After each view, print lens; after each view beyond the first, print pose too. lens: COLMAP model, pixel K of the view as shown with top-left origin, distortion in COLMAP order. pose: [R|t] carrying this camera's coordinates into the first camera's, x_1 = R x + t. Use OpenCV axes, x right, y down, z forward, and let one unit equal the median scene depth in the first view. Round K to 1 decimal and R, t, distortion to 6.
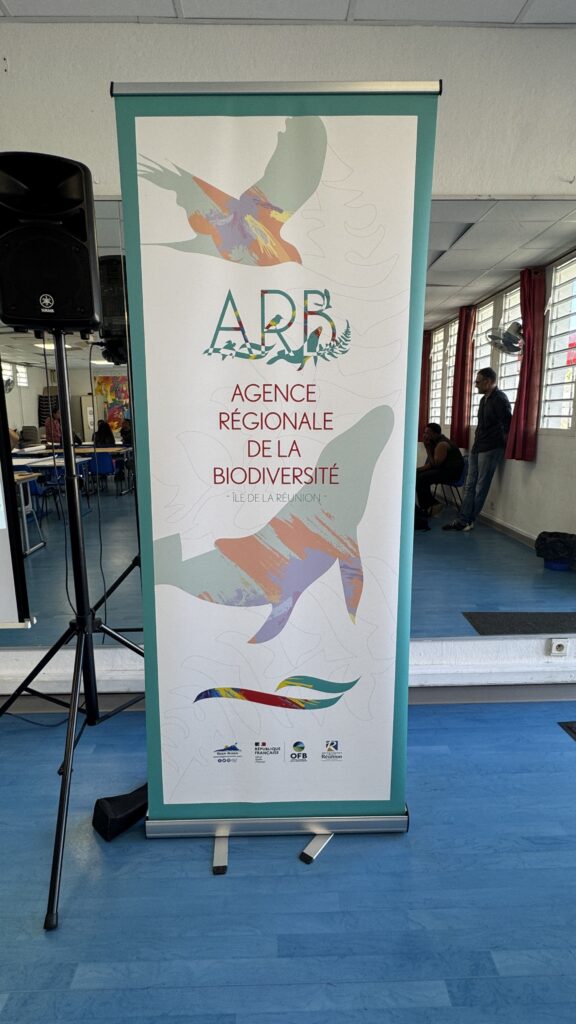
lens RADIAL K [[499.0, 0, 288.0], [0, 499.0, 512.0], [0, 0, 1]] dist [-0.001334, -0.000138]
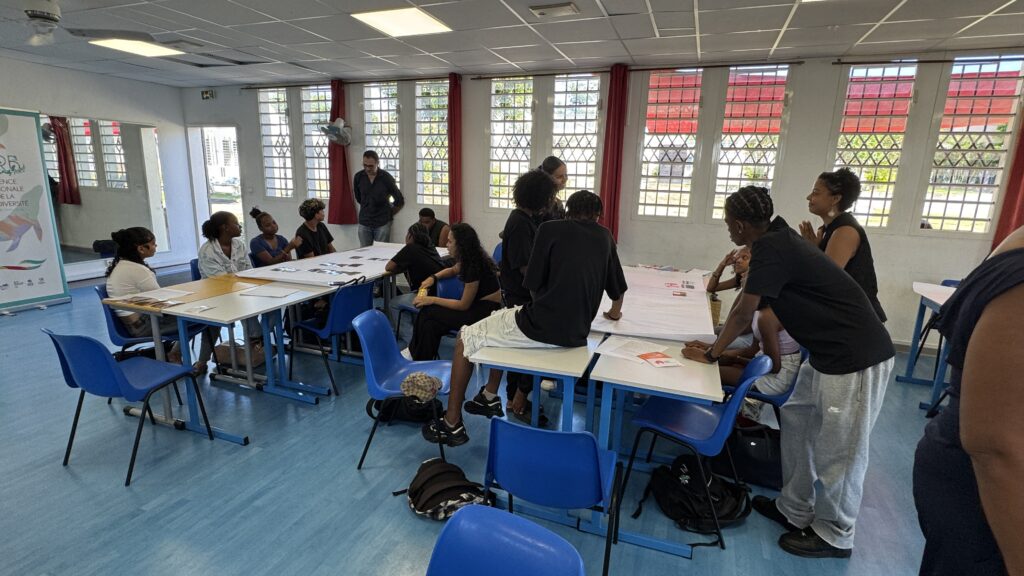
lens RADIAL K [[499.0, 0, 512.0], [0, 499.0, 288.0], [0, 0, 1]] dist [-0.001334, -0.000138]
pose [[0.380278, -0.181764, 0.906835, -2.035593], [0.134290, 0.980959, 0.140307, 0.516833], [-0.915071, 0.068424, 0.397447, -3.802411]]
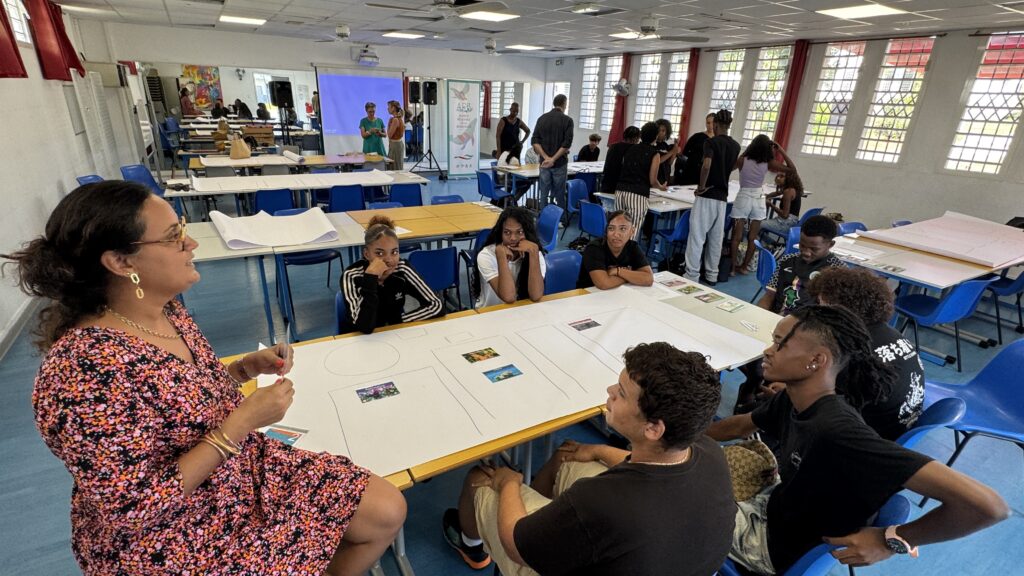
lens RADIAL K [[504.6, 0, 517.4], [0, 504.6, 314.2], [0, 0, 1]] dist [-0.012386, -0.000421]
pose [[0.864743, -0.150133, 0.479249, -3.522387], [0.037695, 0.970982, 0.236161, 0.950568], [-0.500798, -0.186154, 0.845310, -6.655803]]
